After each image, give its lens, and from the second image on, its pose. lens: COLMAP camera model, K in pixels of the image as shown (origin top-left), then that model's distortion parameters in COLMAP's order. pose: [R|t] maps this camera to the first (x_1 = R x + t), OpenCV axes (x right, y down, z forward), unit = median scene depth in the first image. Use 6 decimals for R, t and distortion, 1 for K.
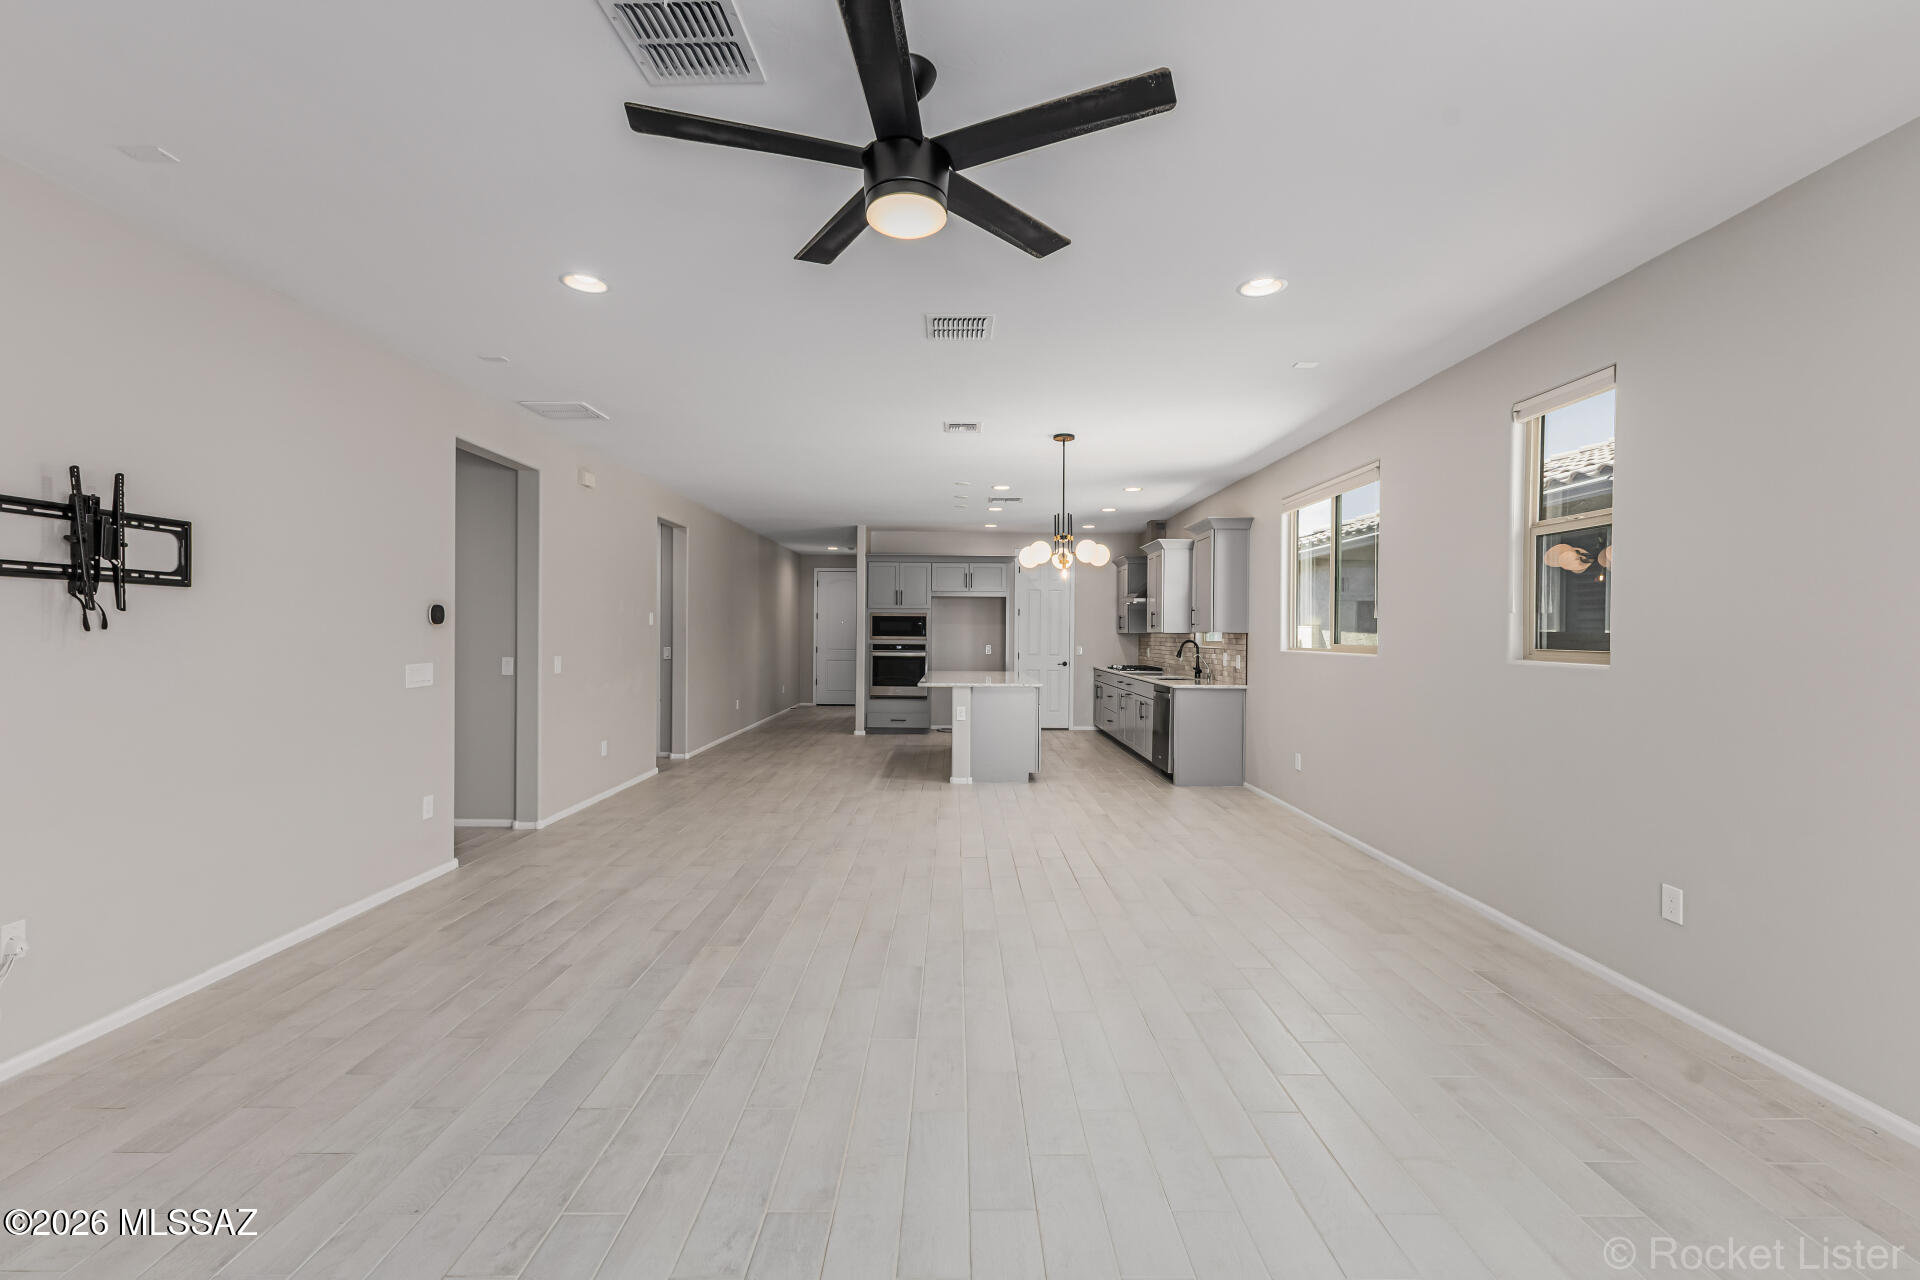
lens RADIAL K [[830.7, 0, 955.6], [0, 830.7, 637.1], [0, 0, 1]] dist [0.010543, -0.001441]
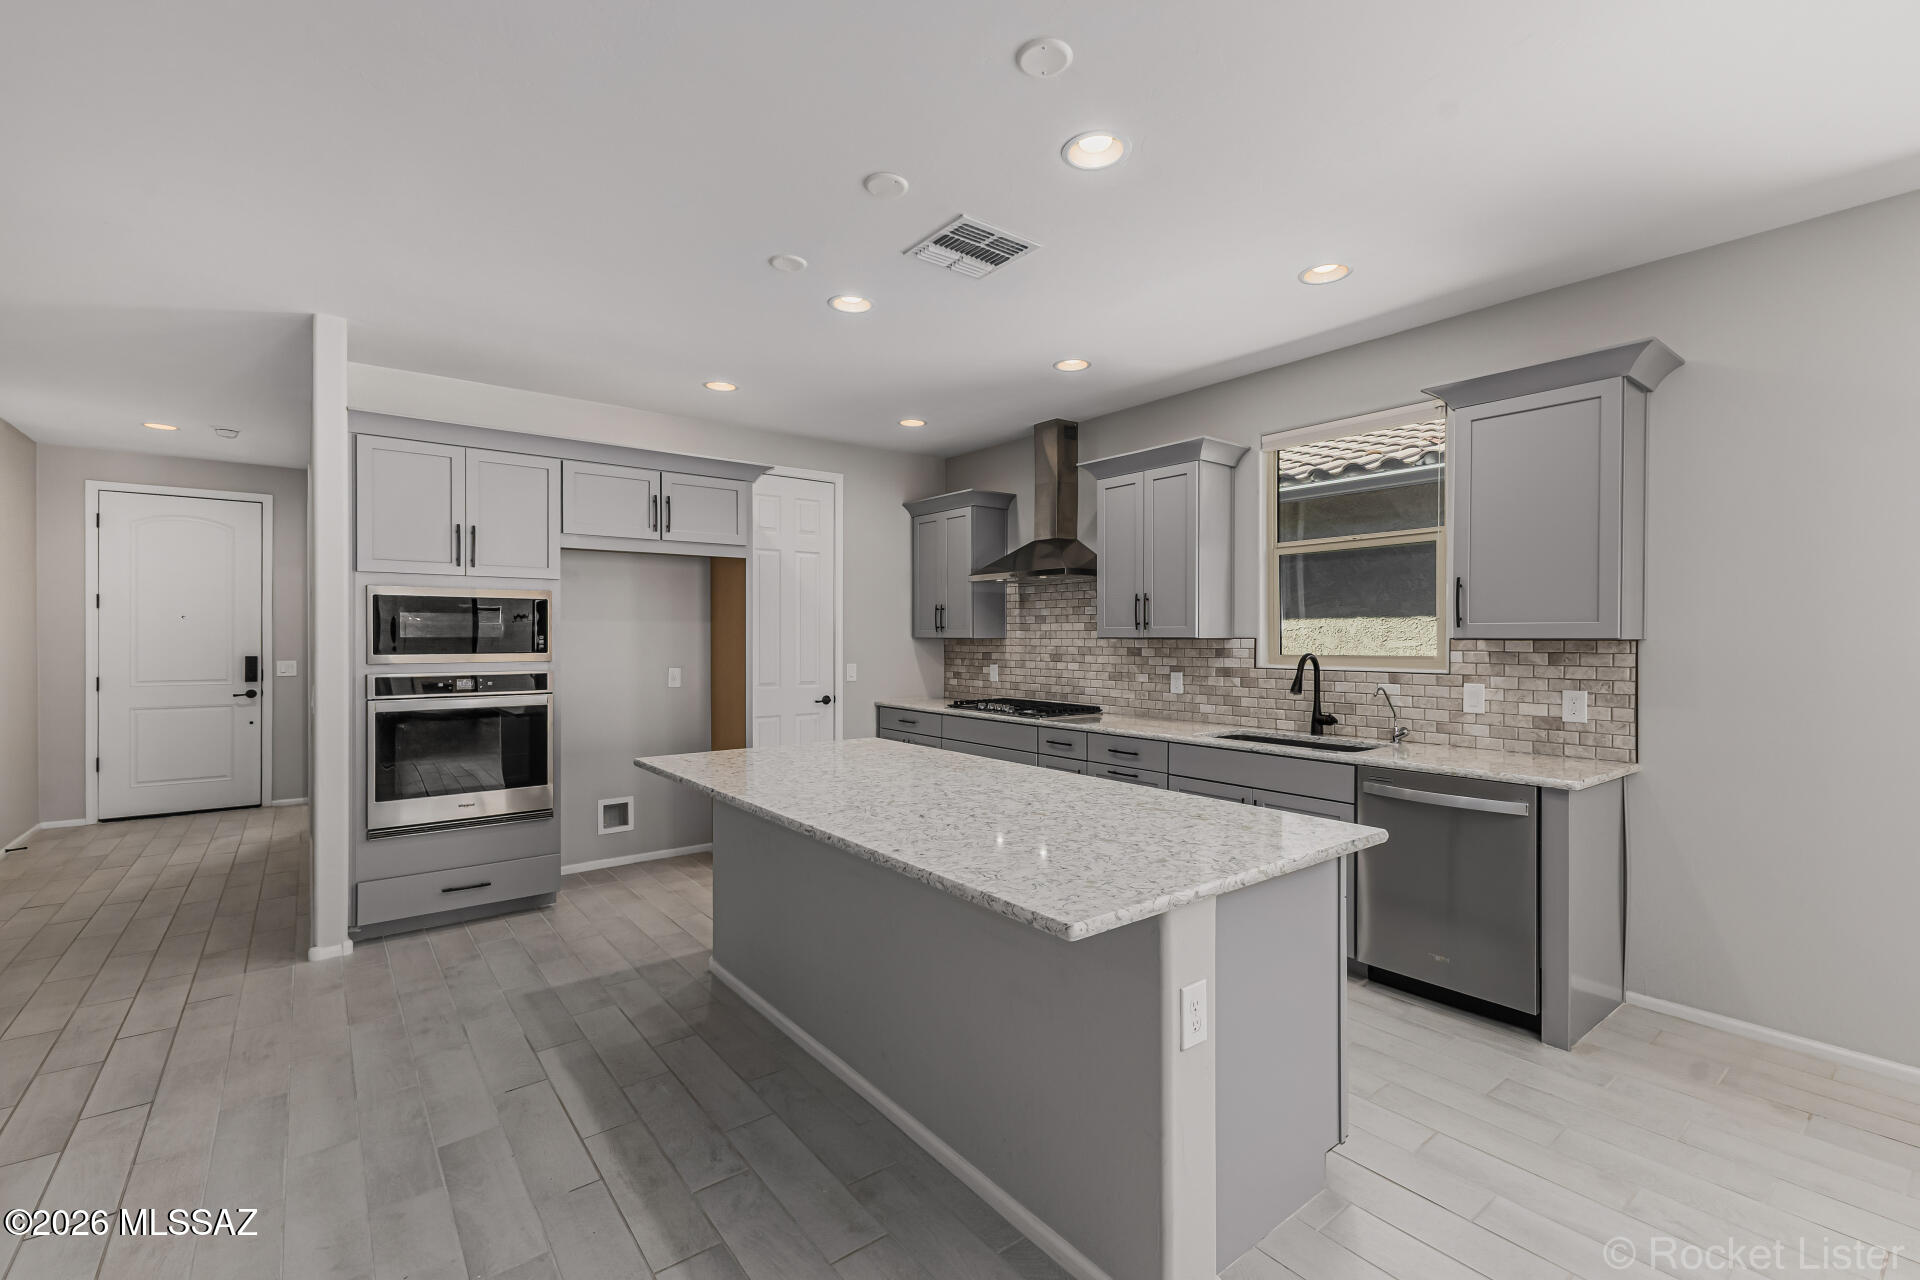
lens RADIAL K [[830.7, 0, 960.1], [0, 830.7, 644.5], [0, 0, 1]] dist [0.010543, -0.001441]
pose [[0.788408, -0.015542, 0.614956, -0.305047], [0.010051, 0.999873, 0.012384, -0.018645], [-0.615070, -0.003583, 0.788464, 1.477215]]
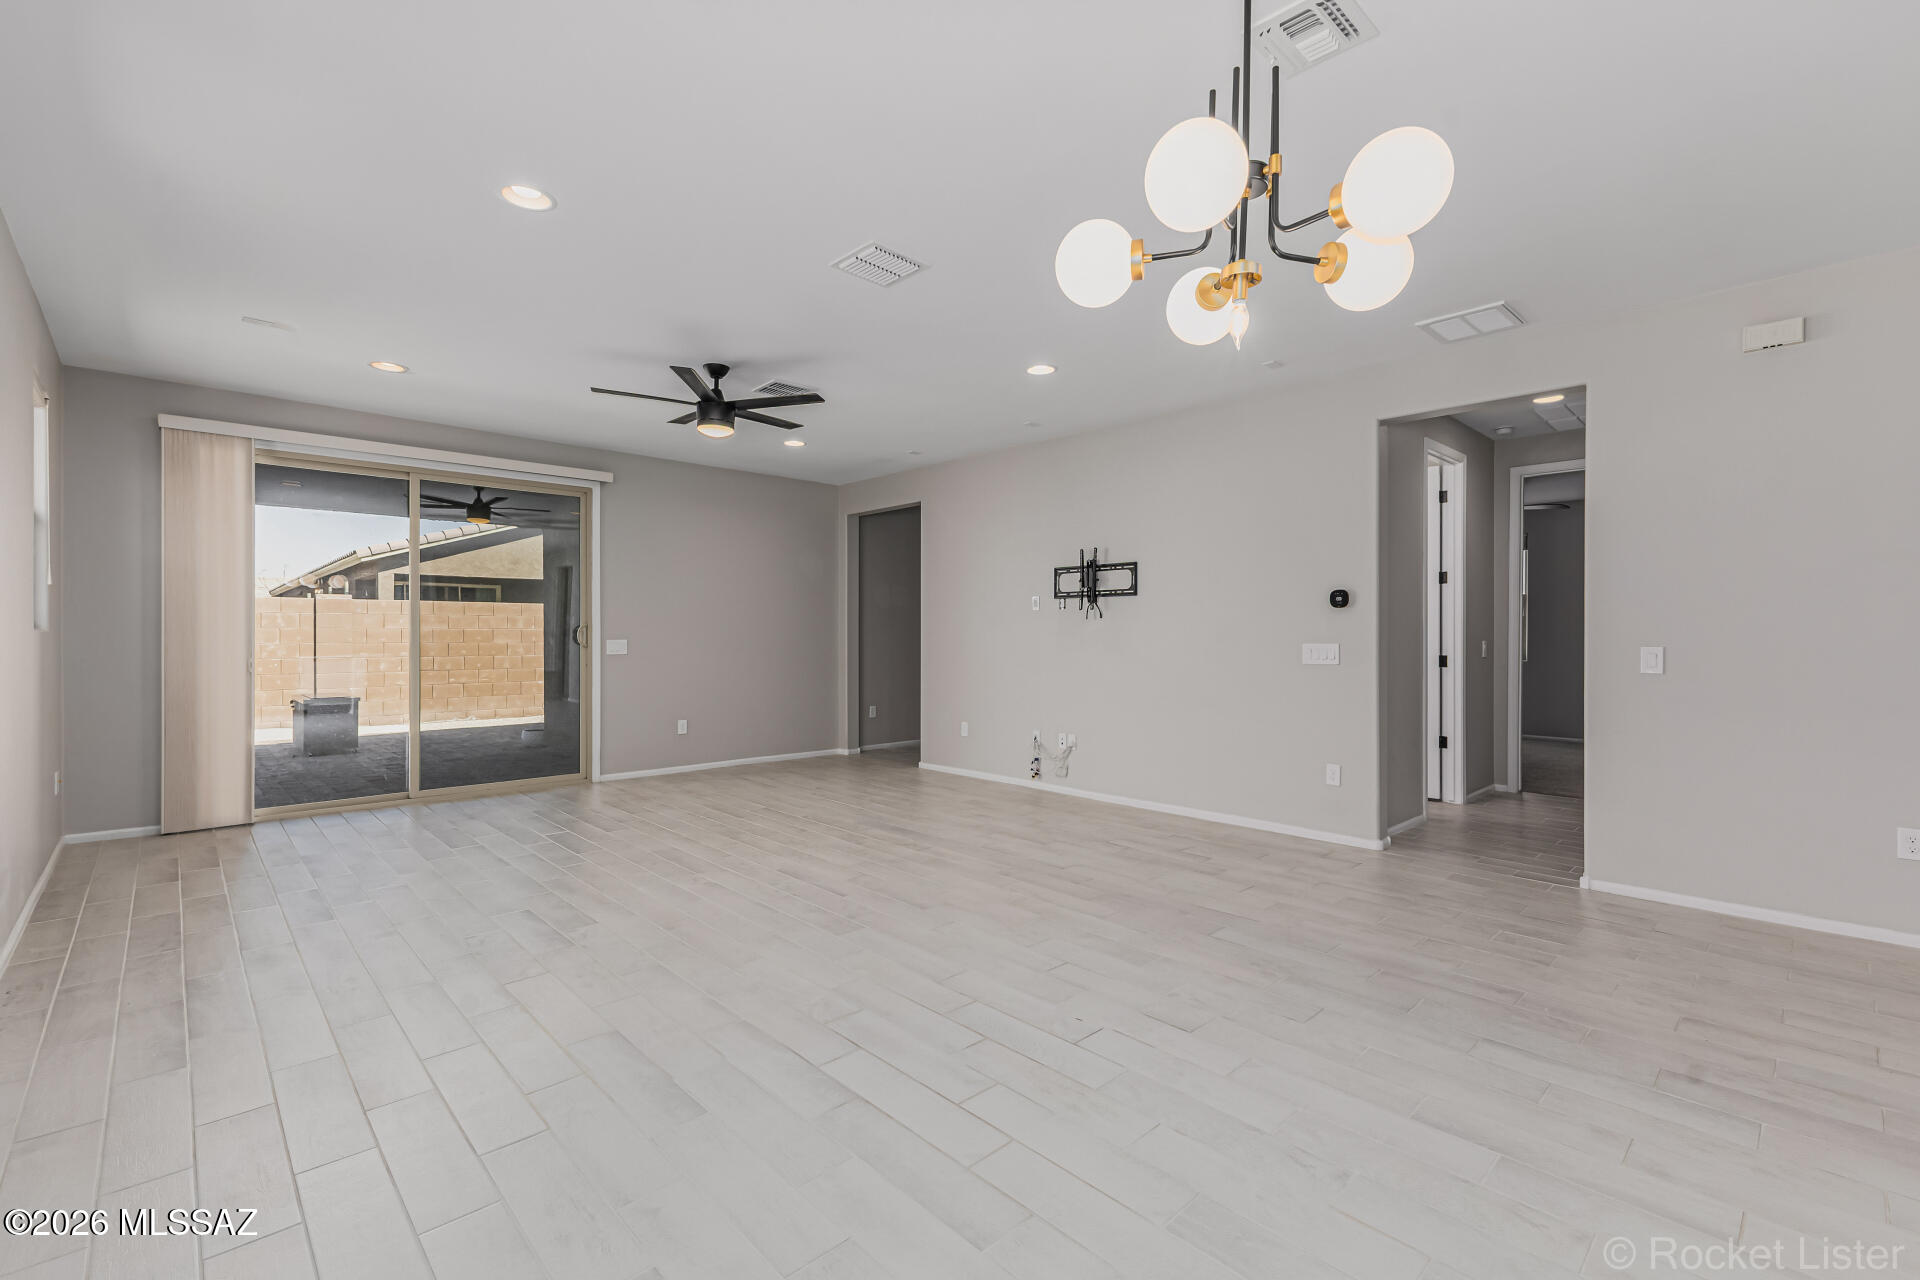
lens RADIAL K [[830.7, 0, 963.4], [0, 830.7, 639.3], [0, 0, 1]] dist [0.010543, -0.001441]
pose [[-0.722509, -0.004963, -0.691343, 0.494662], [-0.010658, 0.999935, 0.003960, 0.026900], [0.691279, 0.010230, -0.722516, 1.510267]]
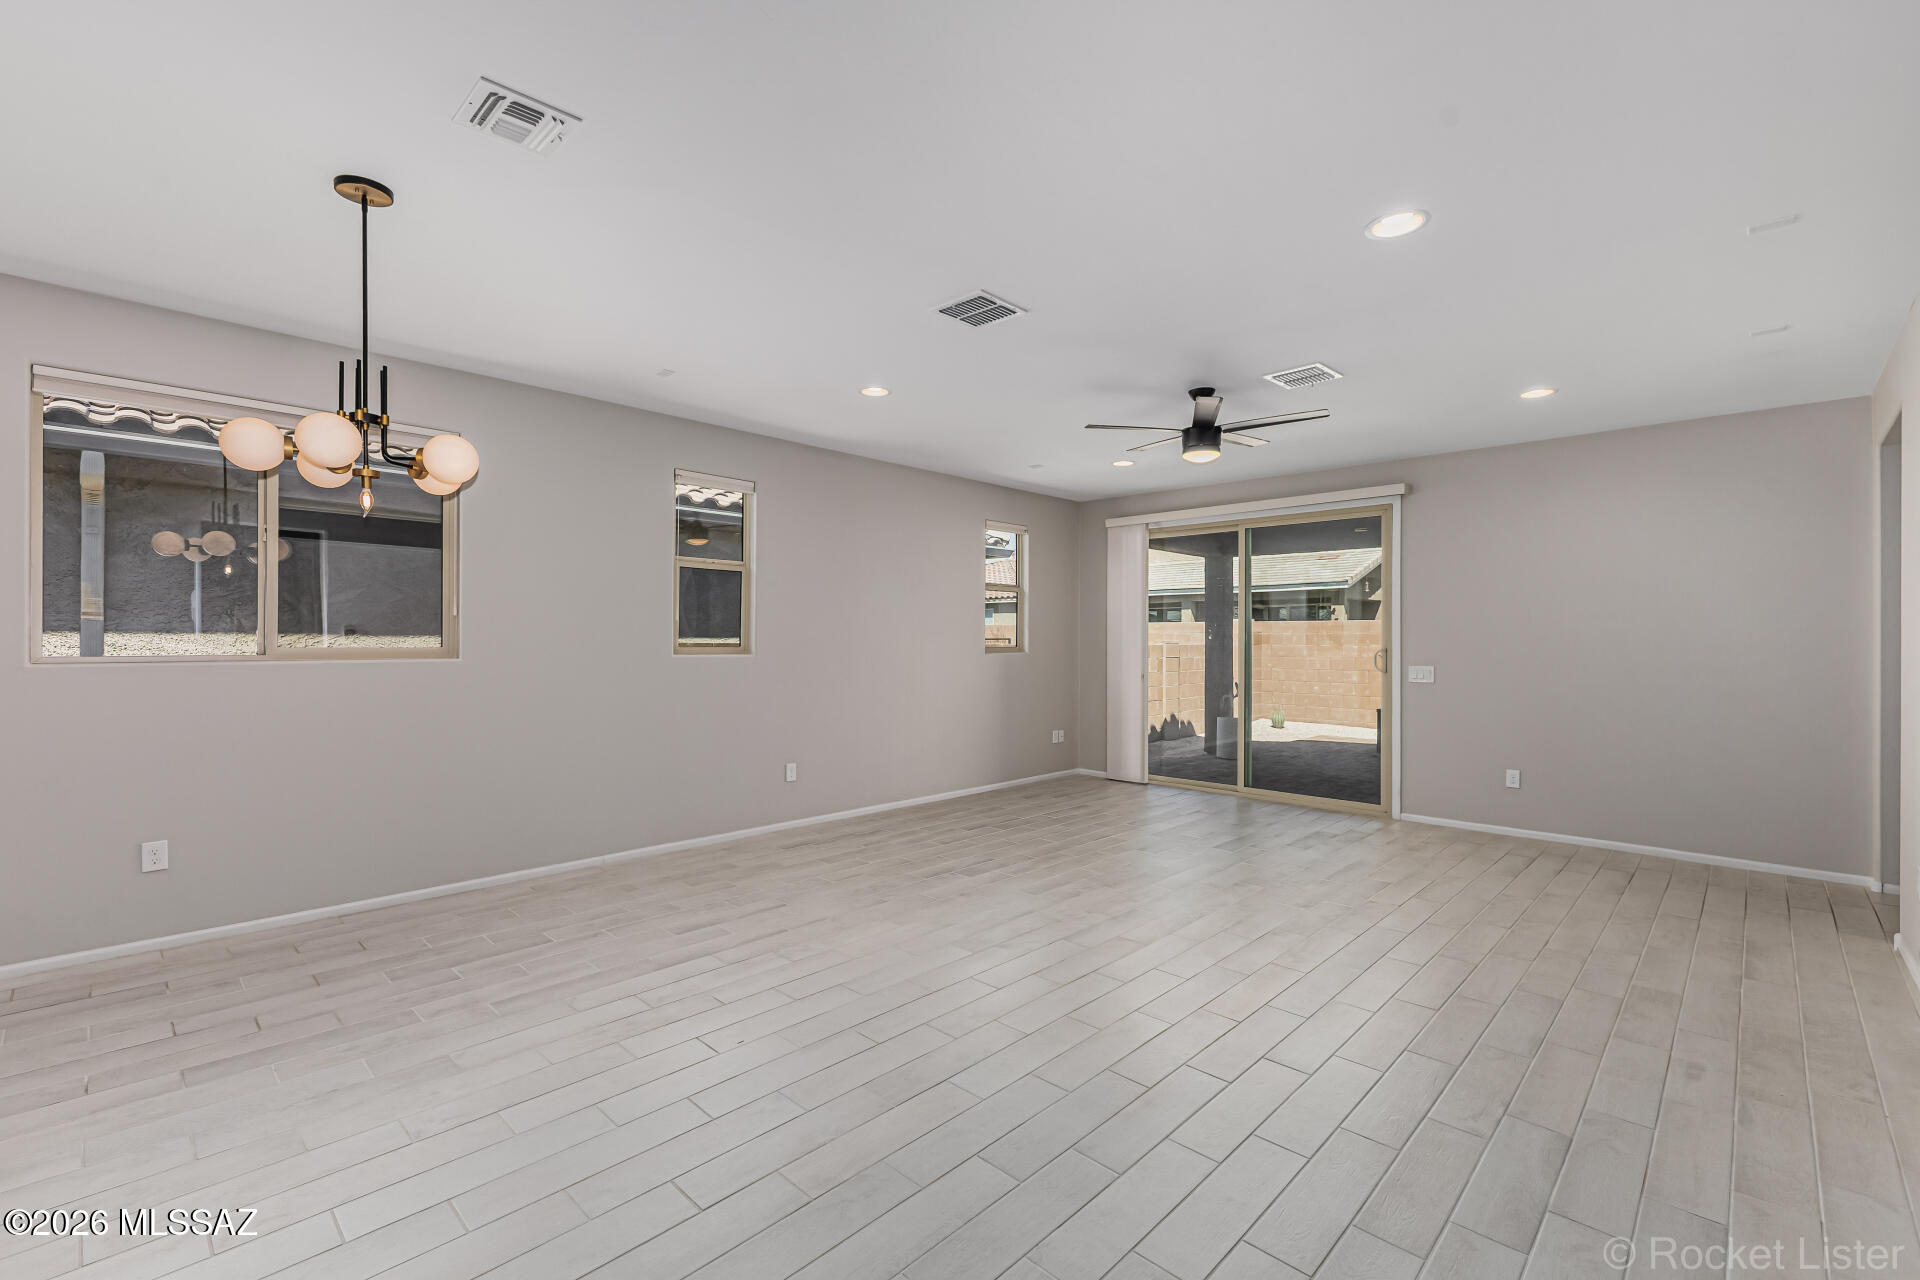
lens RADIAL K [[830.7, 0, 959.4], [0, 830.7, 636.1], [0, 0, 1]] dist [0.010543, -0.001441]
pose [[-0.721031, -0.008118, 0.692856, -0.551610], [-0.006893, 0.999966, 0.004543, -0.011104], [-0.692869, -0.001500, -0.721062, 1.478697]]
